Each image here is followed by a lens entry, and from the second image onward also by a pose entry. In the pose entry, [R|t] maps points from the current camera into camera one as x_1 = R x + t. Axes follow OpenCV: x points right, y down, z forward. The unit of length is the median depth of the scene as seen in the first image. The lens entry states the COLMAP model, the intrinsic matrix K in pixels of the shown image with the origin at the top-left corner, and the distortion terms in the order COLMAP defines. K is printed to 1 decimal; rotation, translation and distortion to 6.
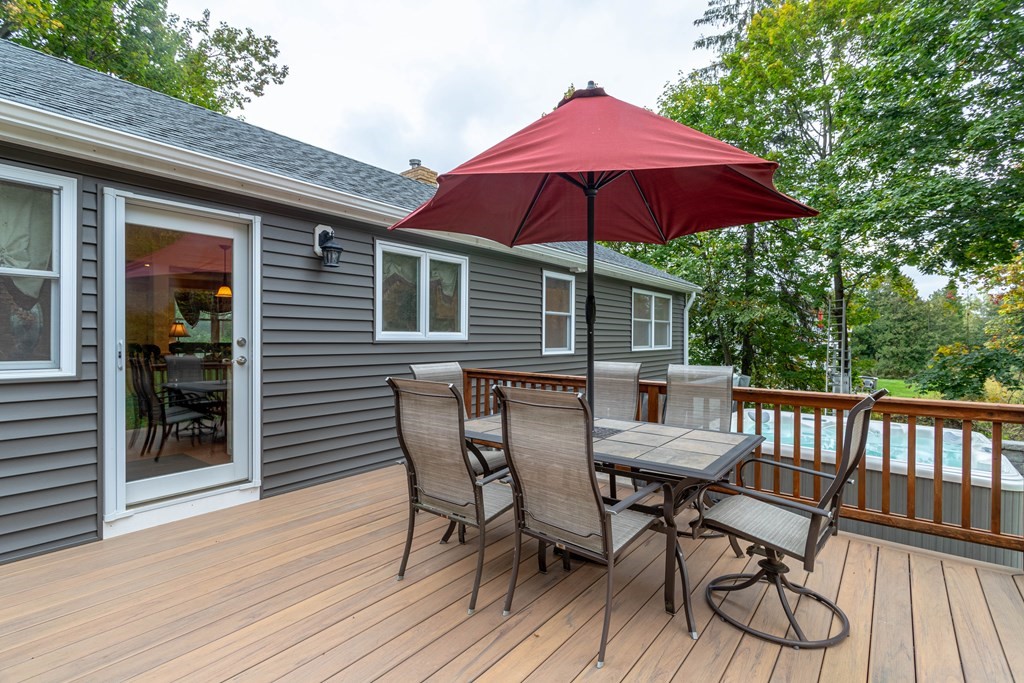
lens RADIAL K [[485.8, 0, 512.2], [0, 485.8, 339.7], [0, 0, 1]] dist [0.002408, 0.000208]
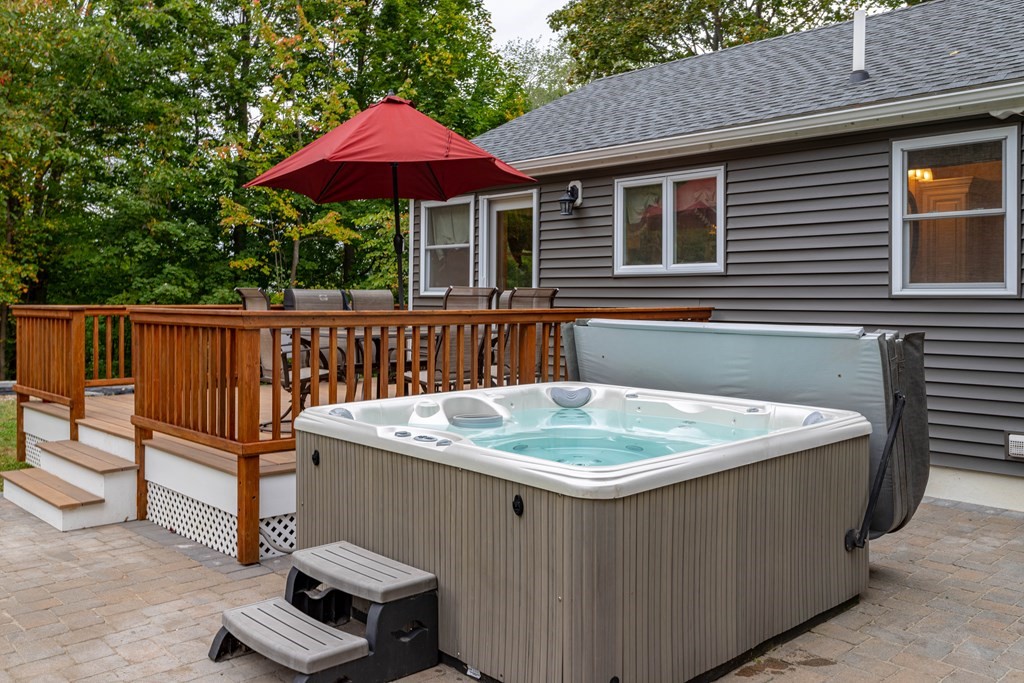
lens RADIAL K [[885.5, 0, 512.4], [0, 885.5, 339.3], [0, 0, 1]] dist [-0.017579, -0.004186]
pose [[-0.149412, 0.041184, -0.987917, 1.522111], [-0.008736, 0.999038, 0.042969, 0.056123], [0.988737, 0.015051, -0.148908, 0.977019]]
